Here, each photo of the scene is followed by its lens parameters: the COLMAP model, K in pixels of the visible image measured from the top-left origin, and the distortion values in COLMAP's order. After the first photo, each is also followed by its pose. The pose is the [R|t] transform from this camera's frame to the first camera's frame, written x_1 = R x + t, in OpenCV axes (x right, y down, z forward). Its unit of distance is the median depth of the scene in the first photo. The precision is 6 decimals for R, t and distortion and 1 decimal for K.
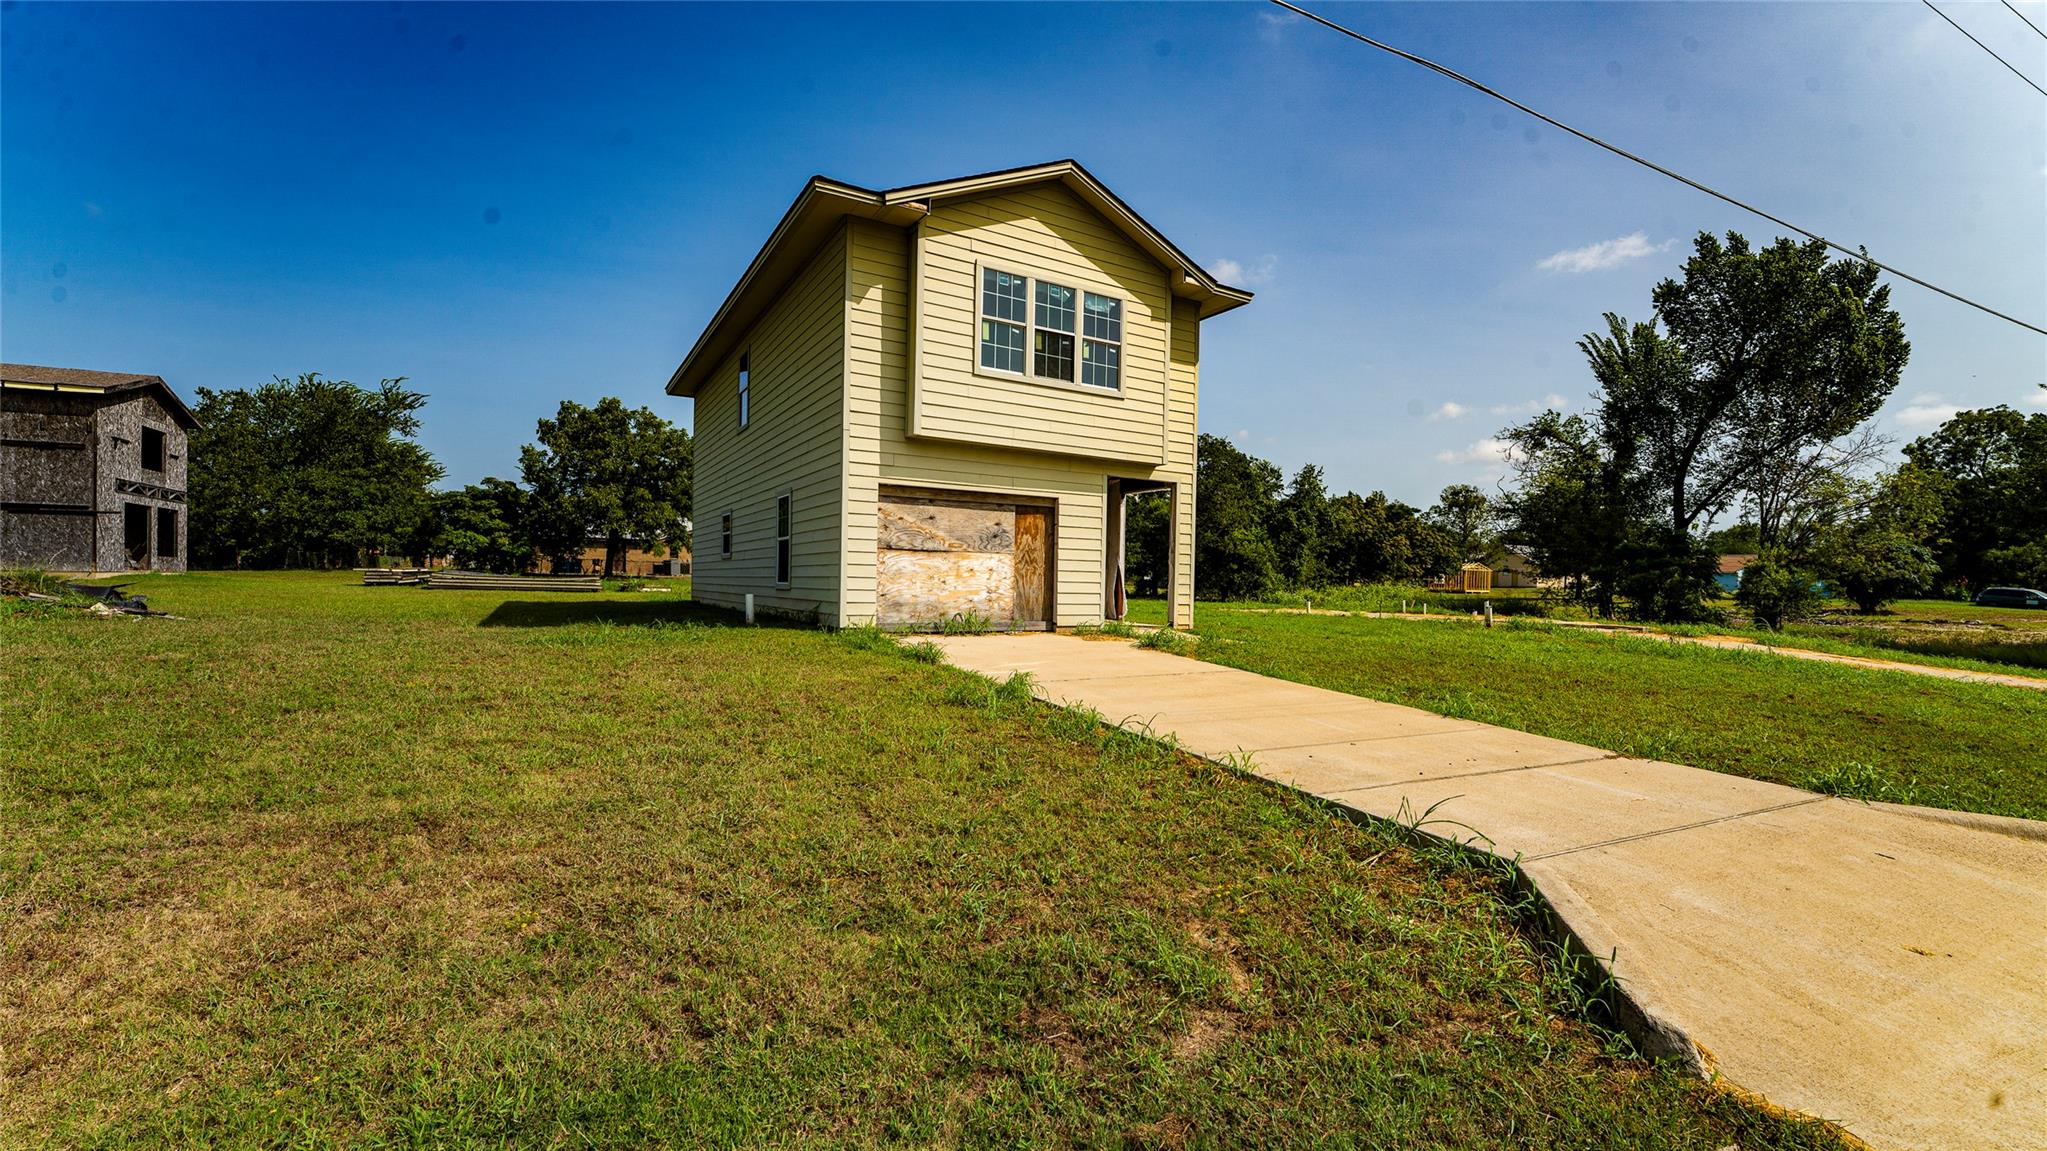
lens RADIAL K [[831.8, 0, 1030.3], [0, 831.8, 595.1], [0, 0, 1]] dist [-0.031363, 0.004835]
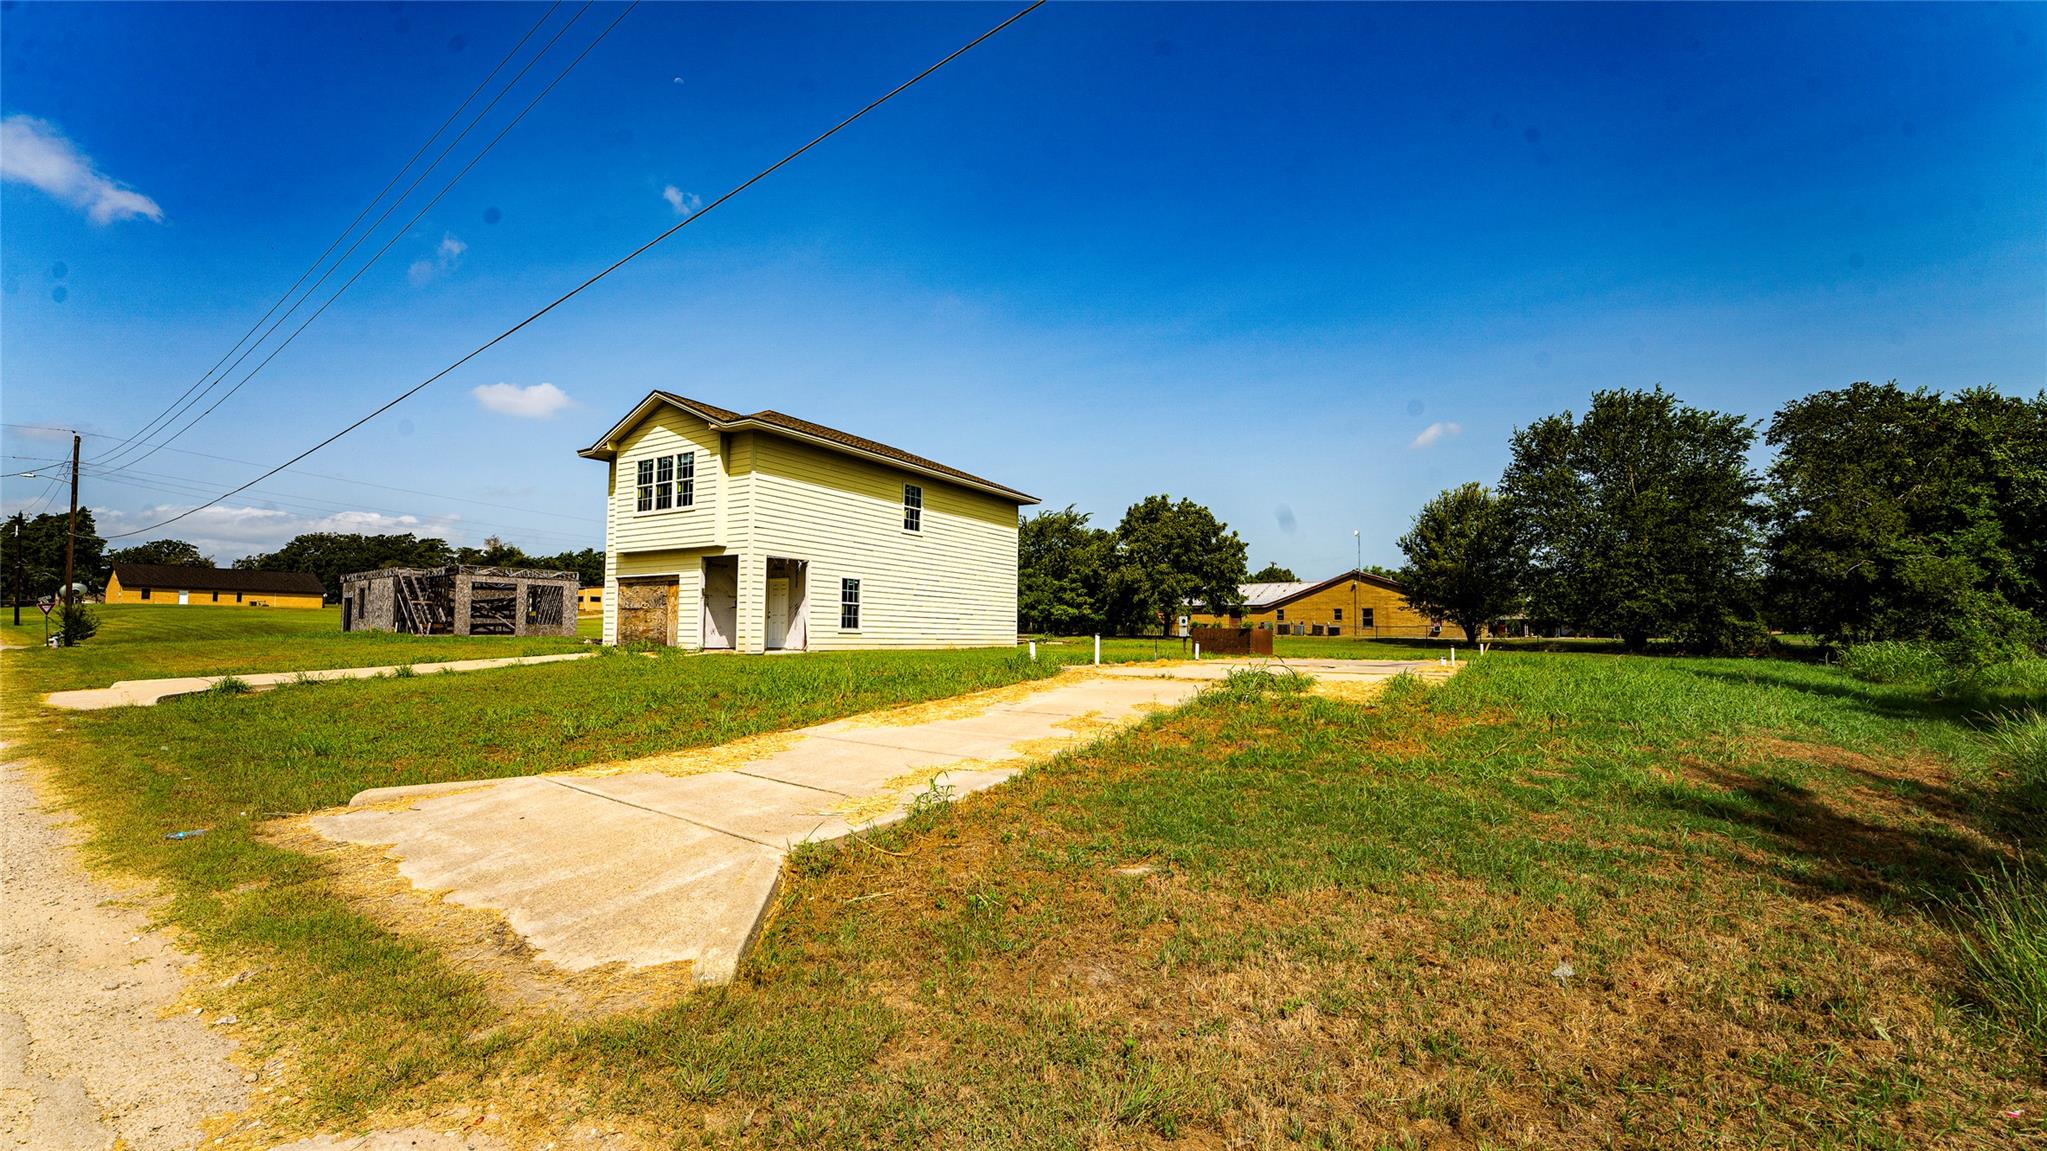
lens RADIAL K [[831.8, 0, 1030.3], [0, 831.8, 595.1], [0, 0, 1]] dist [-0.031363, 0.004835]
pose [[0.466202, -0.060413, -0.882613, 1.799085], [-0.012694, 0.997106, -0.074954, 0.042898], [0.884587, 0.046148, 0.464086, 0.812014]]
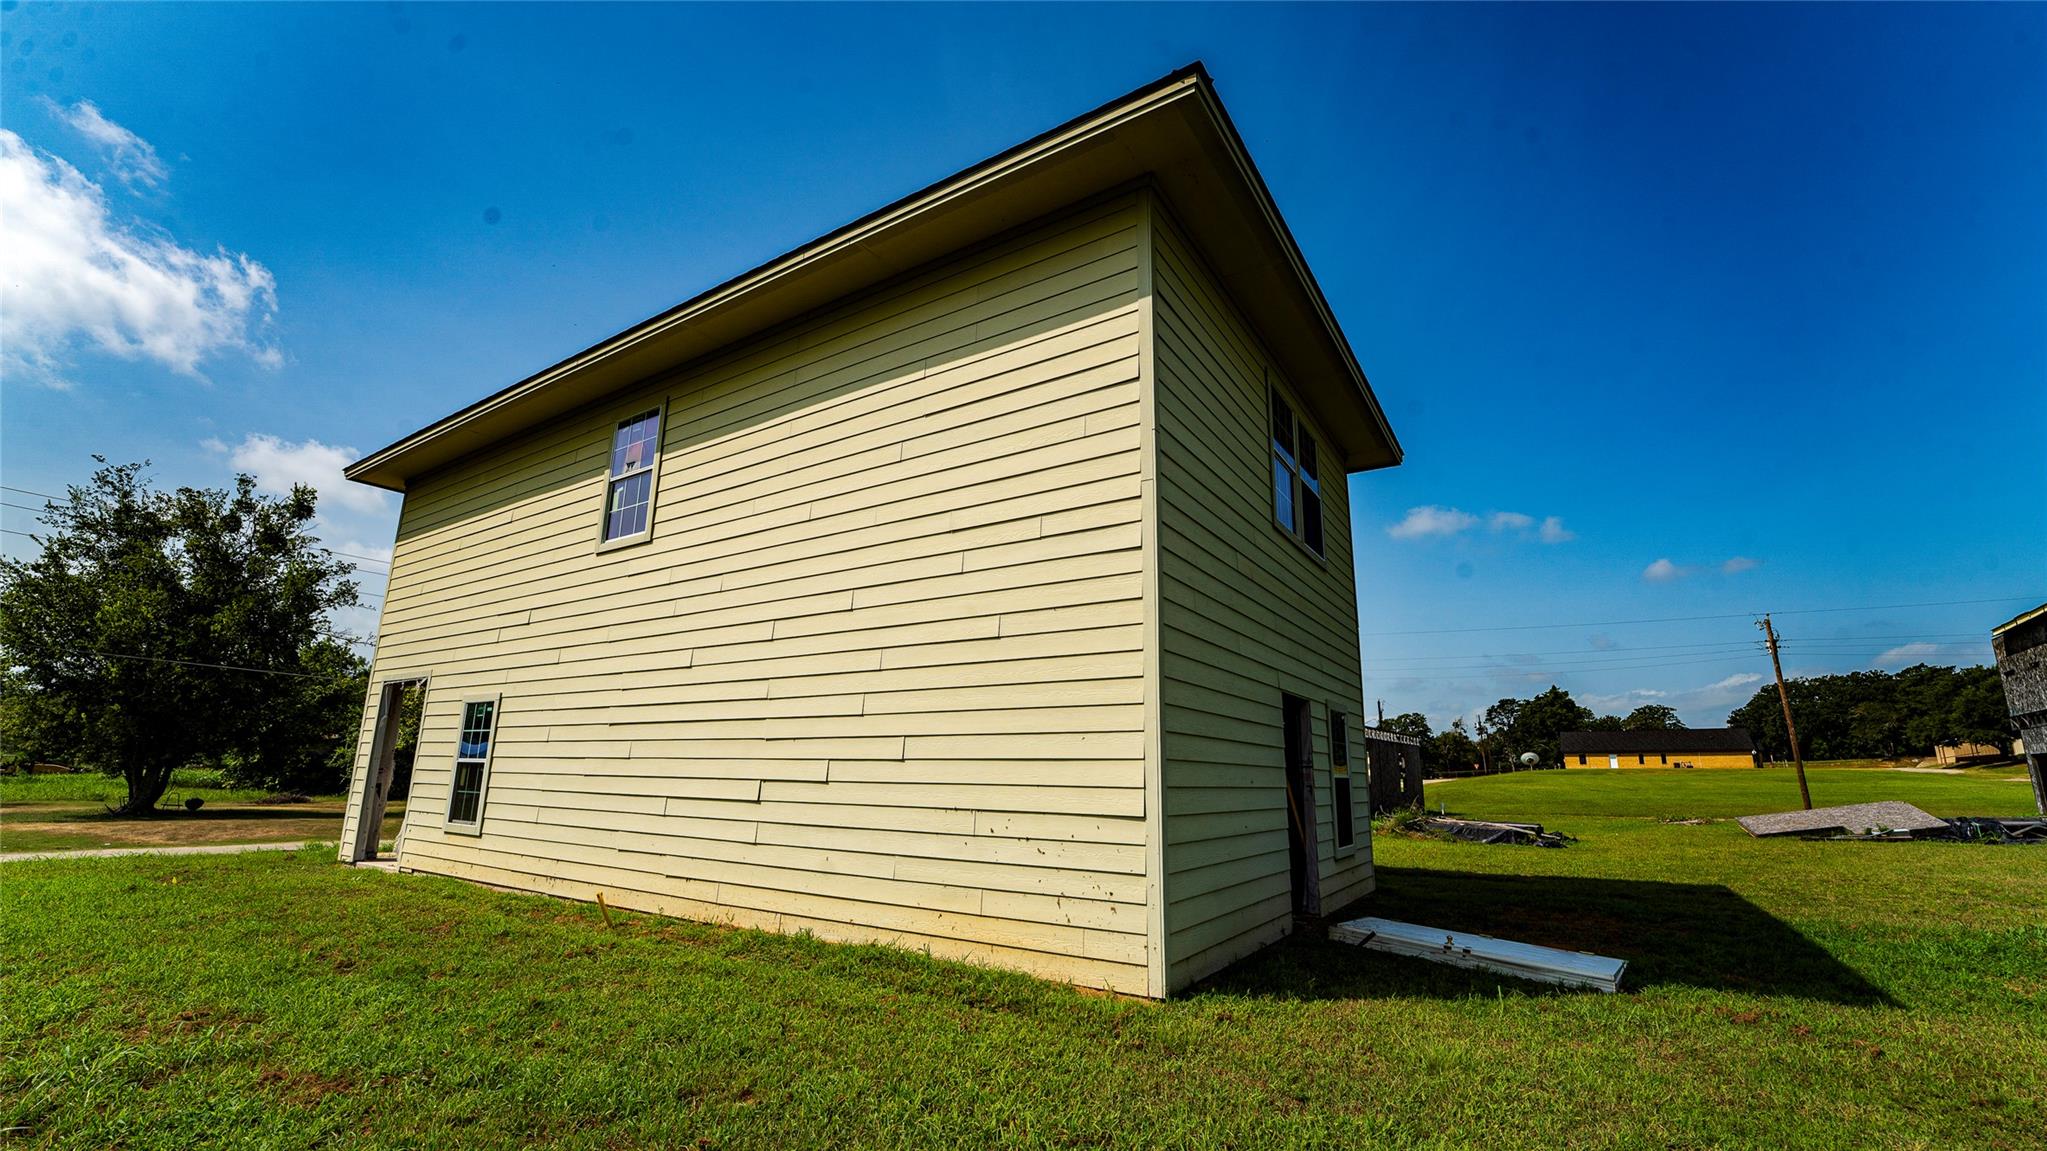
lens RADIAL K [[831.3, 0, 1024.1], [0, 831.3, 592.1], [0, 0, 1]] dist [-0.028897, 0.003336]
pose [[-0.896018, -0.129508, -0.424711, -0.038163], [-0.038209, 0.975459, -0.216839, -0.072781], [0.442370, -0.178064, -0.878978, 2.179002]]
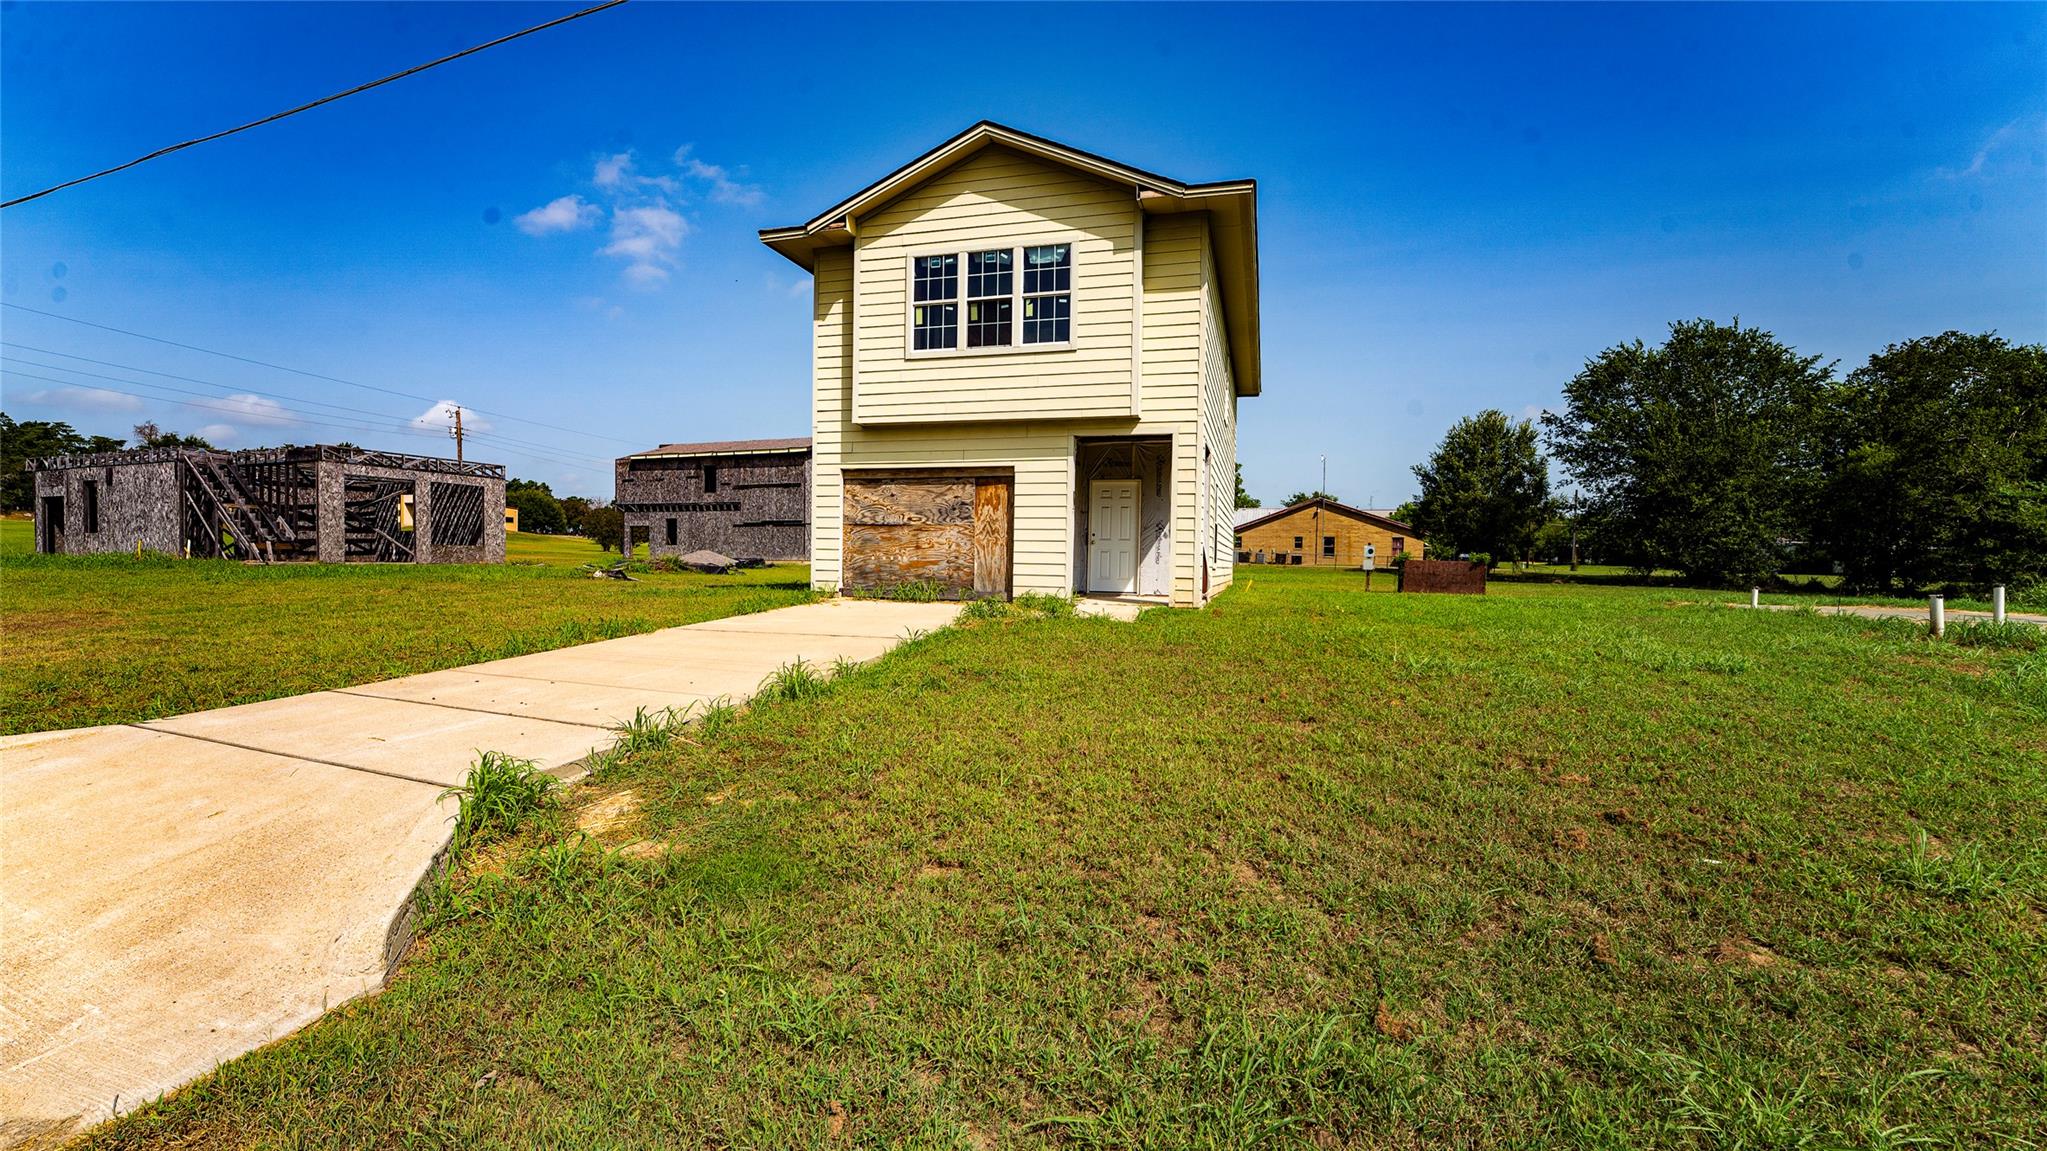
lens RADIAL K [[831.8, 0, 1030.3], [0, 831.8, 595.1], [0, 0, 1]] dist [-0.031363, 0.004835]
pose [[0.687543, 0.020236, -0.725861, 0.725353], [-0.013761, 0.999795, 0.014838, 0.019141], [0.726013, -0.000213, 0.687681, 0.326862]]
